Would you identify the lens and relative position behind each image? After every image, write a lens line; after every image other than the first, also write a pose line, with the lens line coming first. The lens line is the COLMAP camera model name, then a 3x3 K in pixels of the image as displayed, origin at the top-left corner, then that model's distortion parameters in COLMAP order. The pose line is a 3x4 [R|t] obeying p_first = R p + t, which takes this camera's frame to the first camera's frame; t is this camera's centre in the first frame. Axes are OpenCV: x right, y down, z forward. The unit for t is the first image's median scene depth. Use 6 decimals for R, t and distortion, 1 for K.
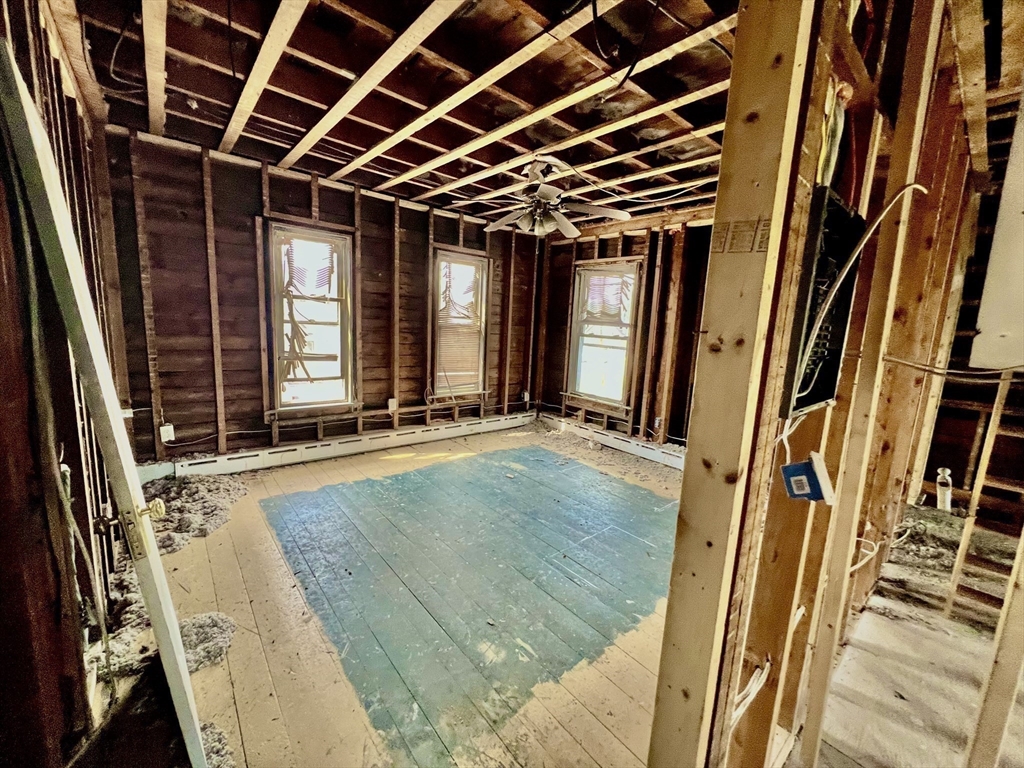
lens RADIAL K [[418.2, 0, 508.5], [0, 418.2, 384.0], [0, 0, 1]] dist [0.015578, 0.000521]
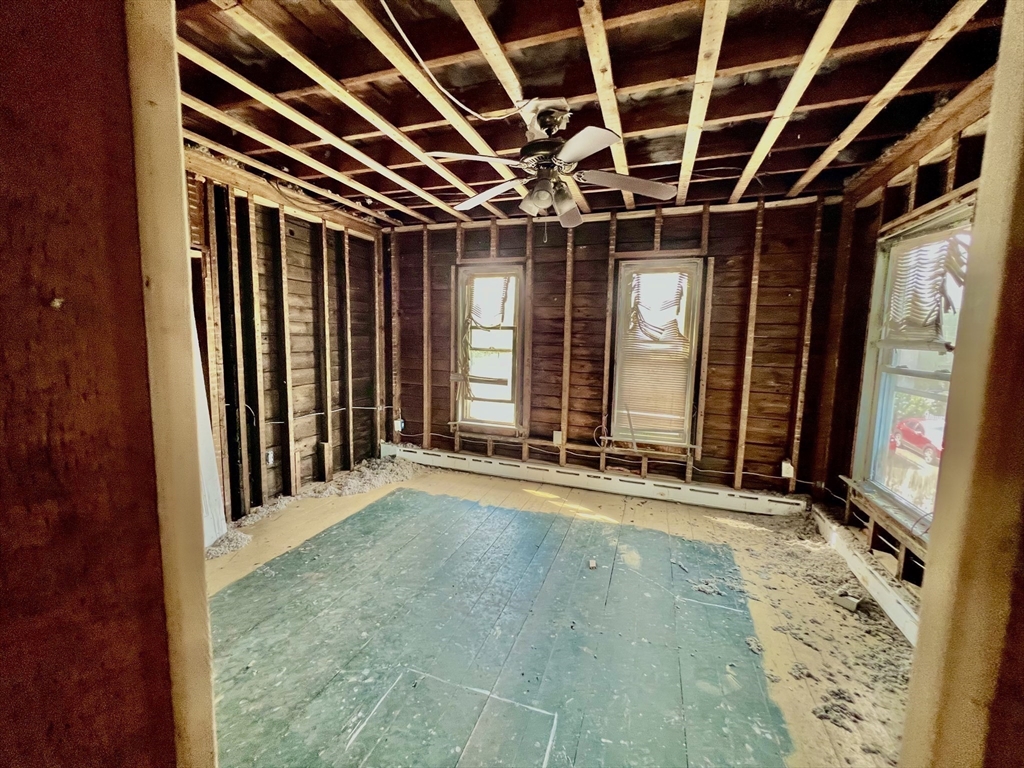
lens RADIAL K [[418.2, 0, 509.9], [0, 418.2, 385.4], [0, 0, 1]] dist [0.015578, 0.000521]
pose [[0.496062, 0.060251, -0.866194, 0.435815], [-0.126875, 0.991912, -0.003665, -0.045246], [0.858968, 0.111716, 0.499694, 0.415656]]
